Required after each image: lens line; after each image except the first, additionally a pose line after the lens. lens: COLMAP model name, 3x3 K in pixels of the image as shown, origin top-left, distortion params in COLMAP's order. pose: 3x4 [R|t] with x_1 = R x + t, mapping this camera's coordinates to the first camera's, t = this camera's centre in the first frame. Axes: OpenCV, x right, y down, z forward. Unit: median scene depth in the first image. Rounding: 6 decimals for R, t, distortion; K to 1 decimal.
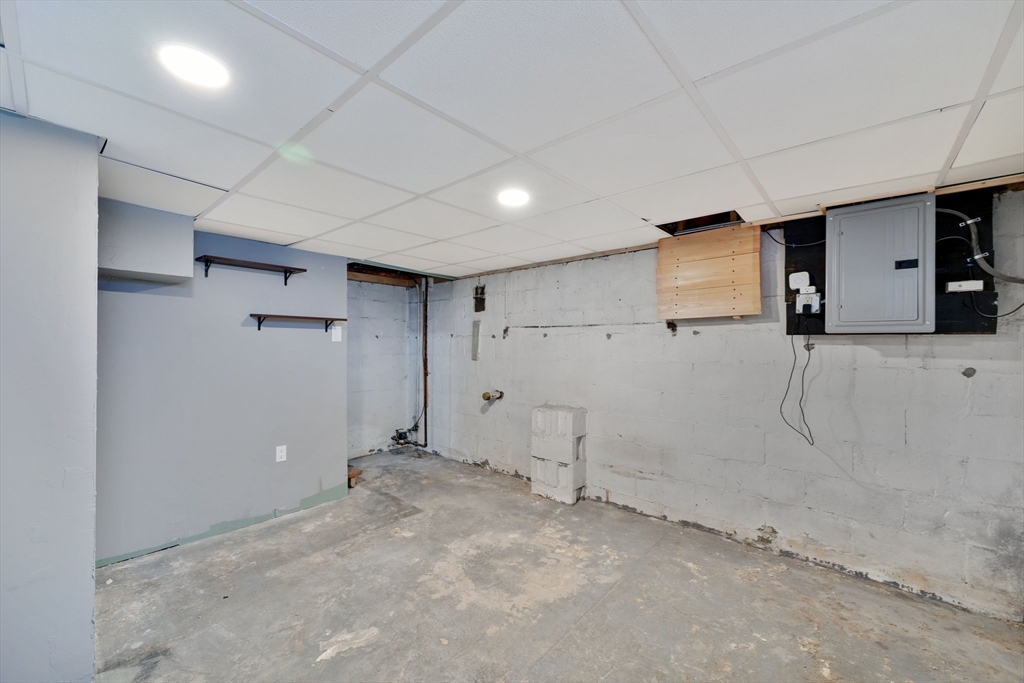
lens RADIAL K [[405.3, 0, 517.7], [0, 405.3, 344.1], [0, 0, 1]] dist [-0.004093, -0.000067]
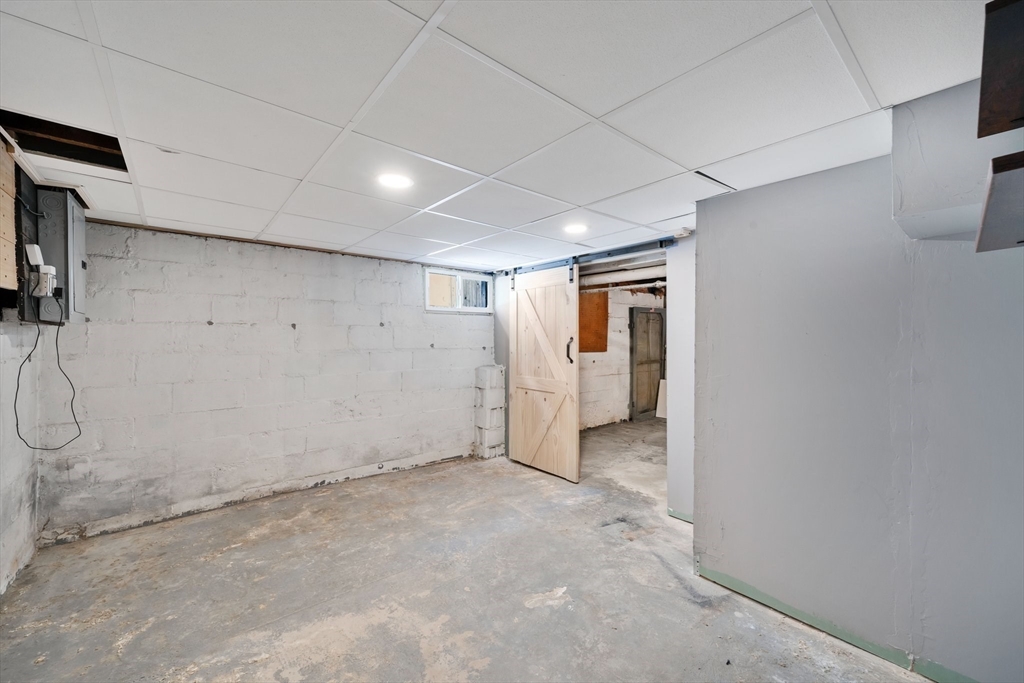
lens RADIAL K [[405.3, 0, 511.8], [0, 405.3, 343.3], [0, 0, 1]] dist [-0.004093, -0.000067]
pose [[-0.984528, -0.009036, 0.174993, -0.453063], [-0.007286, 0.999917, 0.010640, 0.000621], [-0.175075, 0.009200, -0.984512, 1.892971]]
